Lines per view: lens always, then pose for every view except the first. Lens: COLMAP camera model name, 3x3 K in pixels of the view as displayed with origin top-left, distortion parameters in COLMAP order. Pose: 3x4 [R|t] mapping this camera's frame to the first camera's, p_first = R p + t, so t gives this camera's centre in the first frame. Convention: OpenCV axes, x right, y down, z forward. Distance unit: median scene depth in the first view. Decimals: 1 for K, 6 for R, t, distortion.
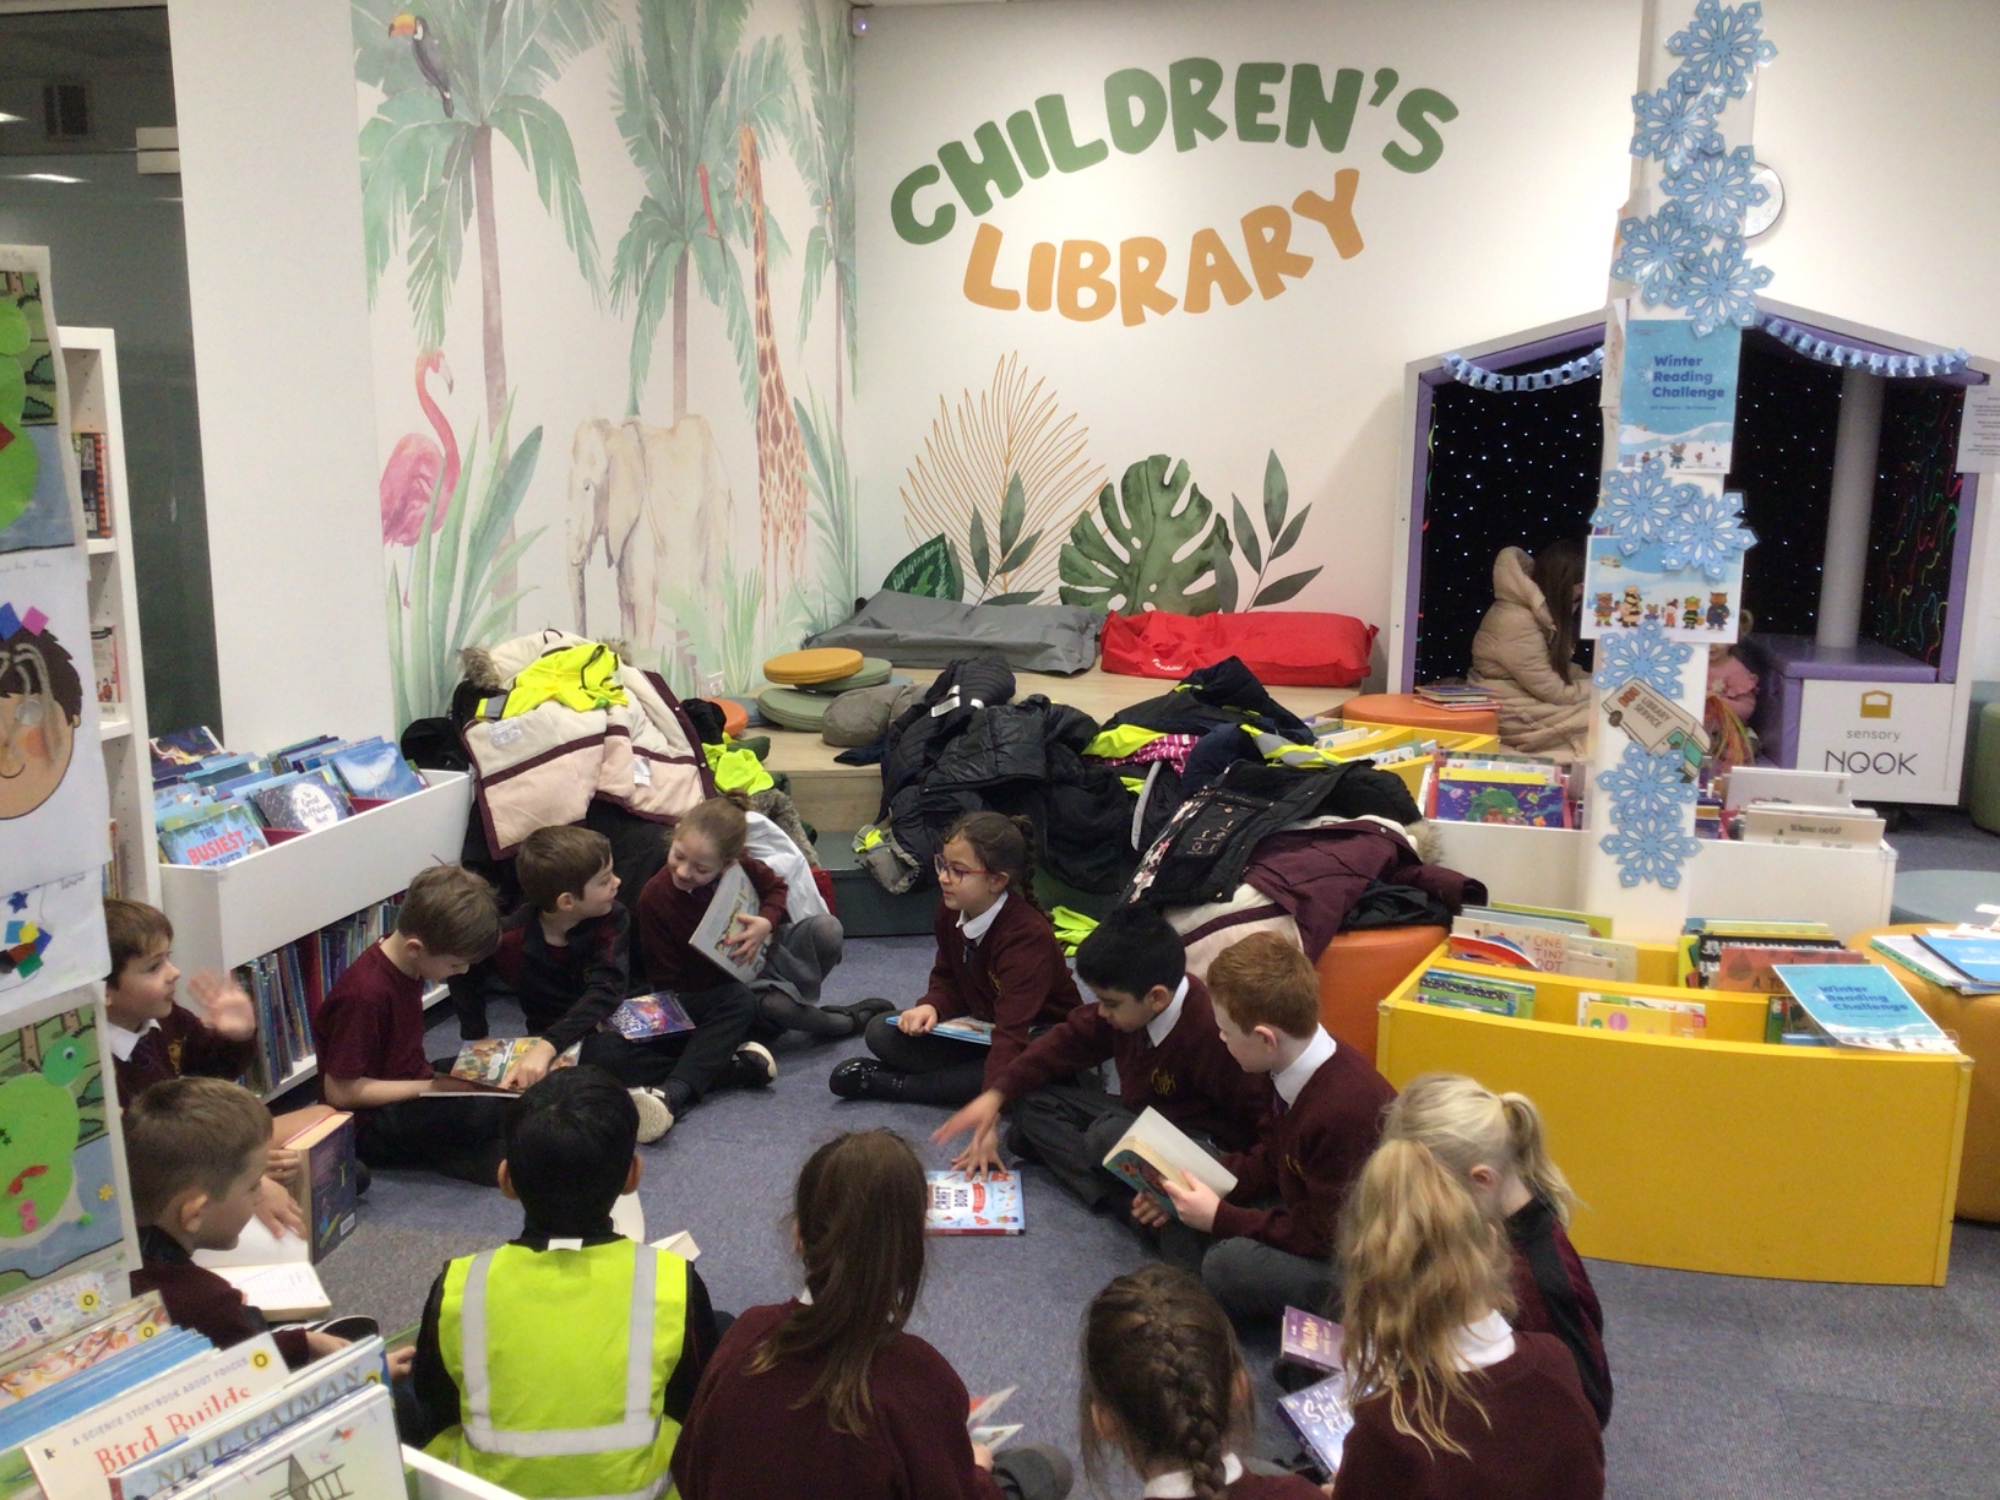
lens RADIAL K [[1820.9, 0, 1000.8], [0, 1820.9, 754.9], [0, 0, 1]] dist [0.050705, -0.078728]
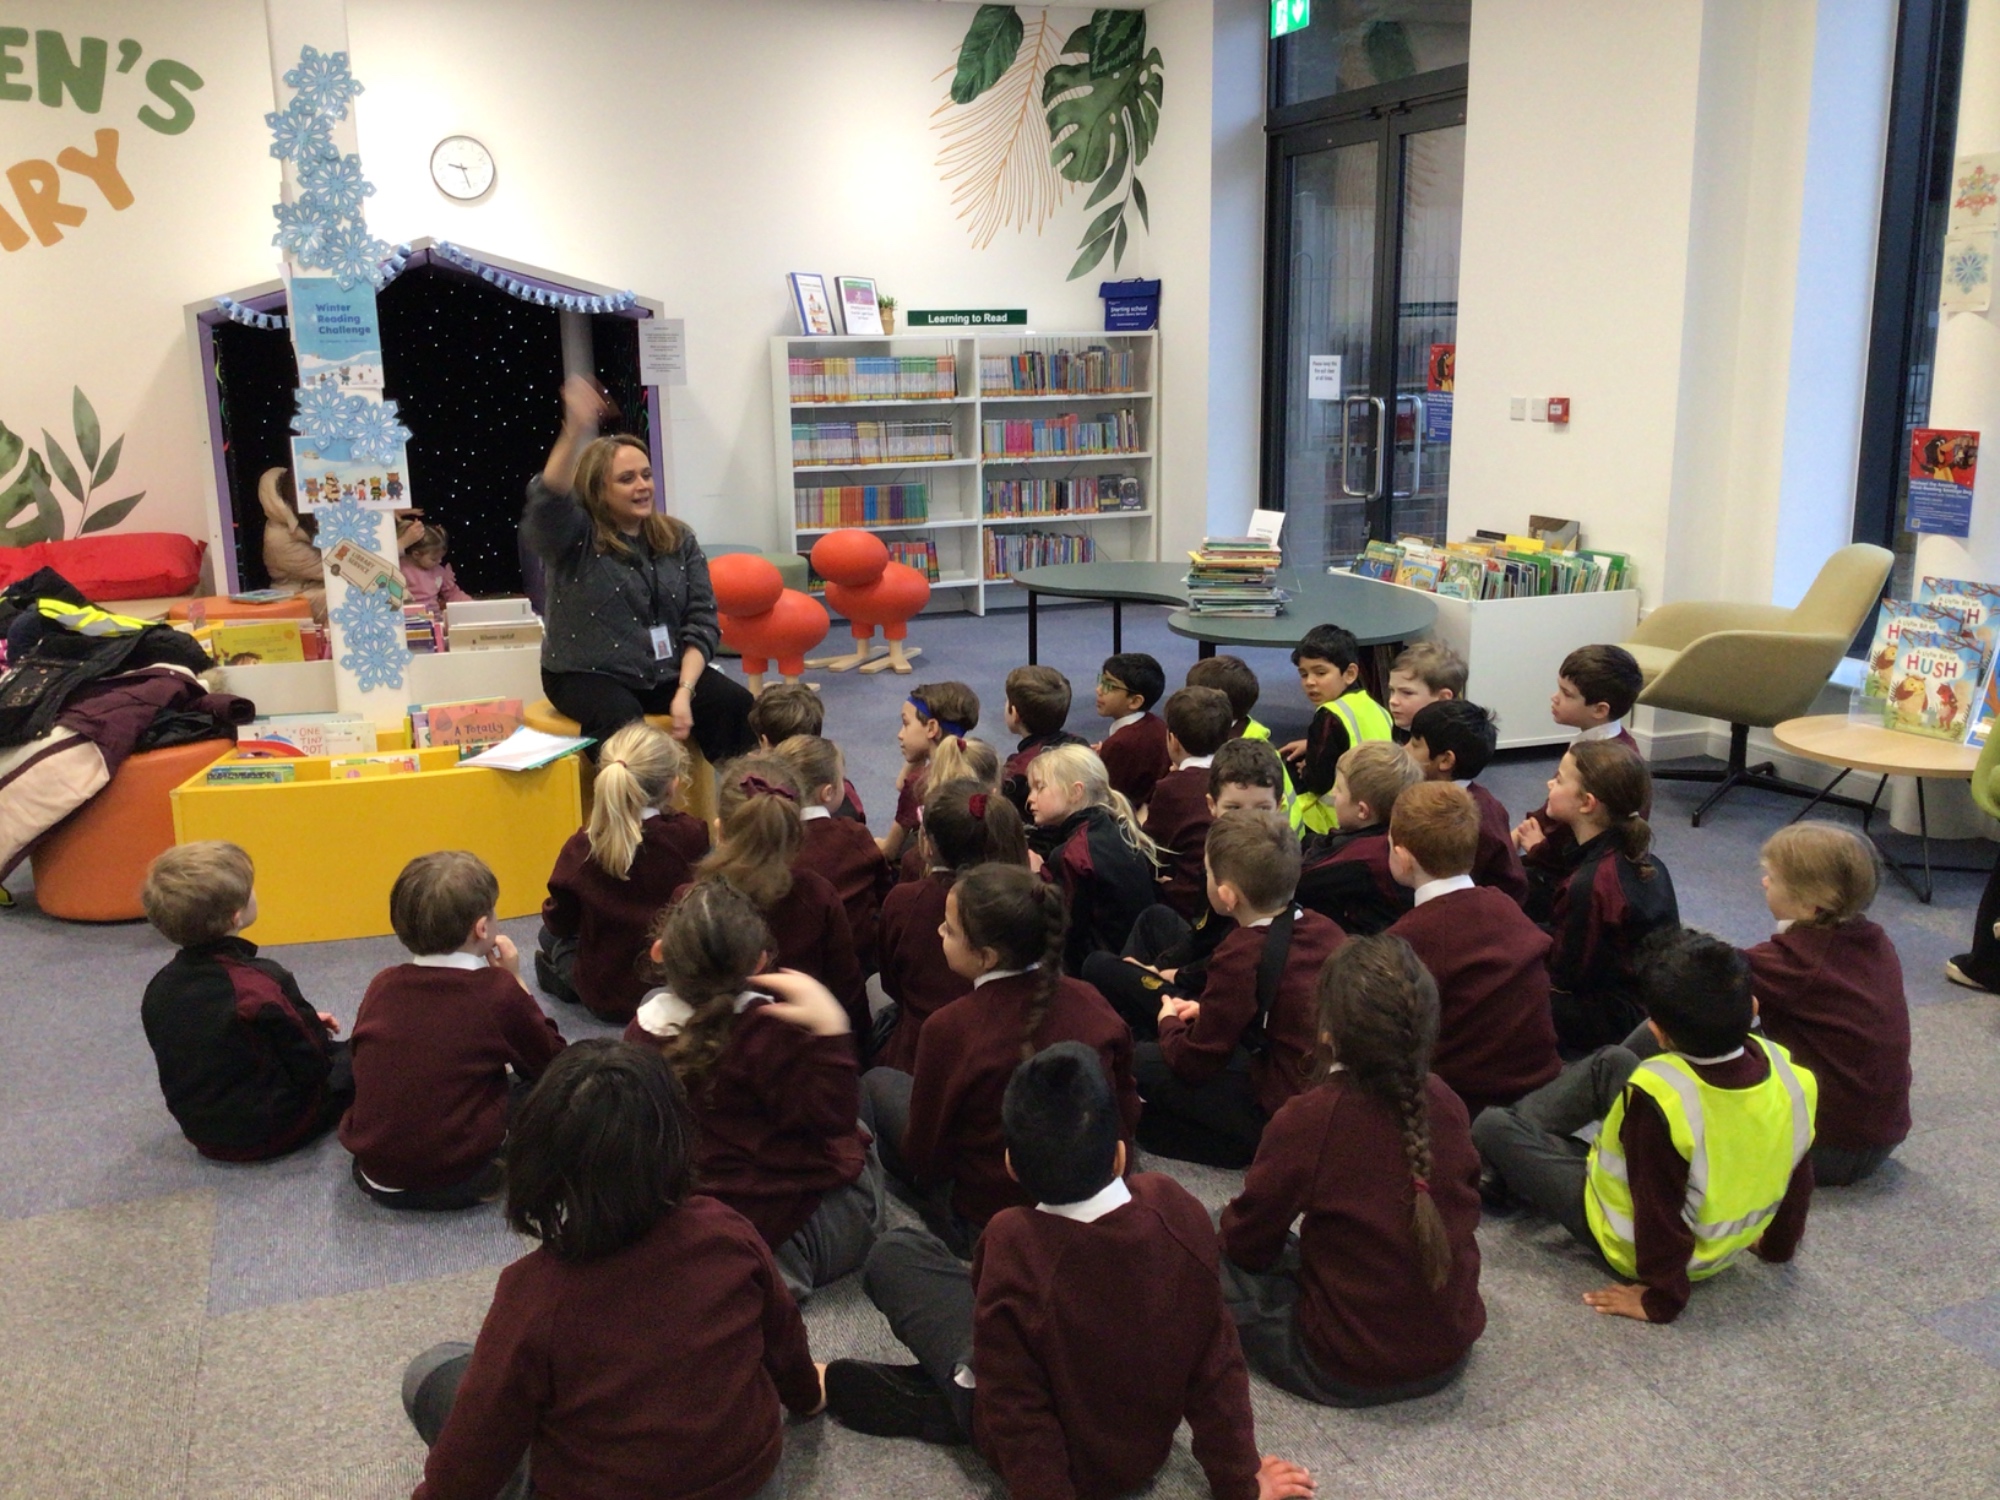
lens RADIAL K [[1820.9, 0, 977.1], [0, 1820.9, 761.5], [0, 0, 1]] dist [0.050705, -0.078728]
pose [[0.843772, -0.145102, 0.516715, 0.010892], [0.125154, 0.989413, 0.073473, 0.081180], [-0.521906, 0.002674, 0.852999, -0.420655]]
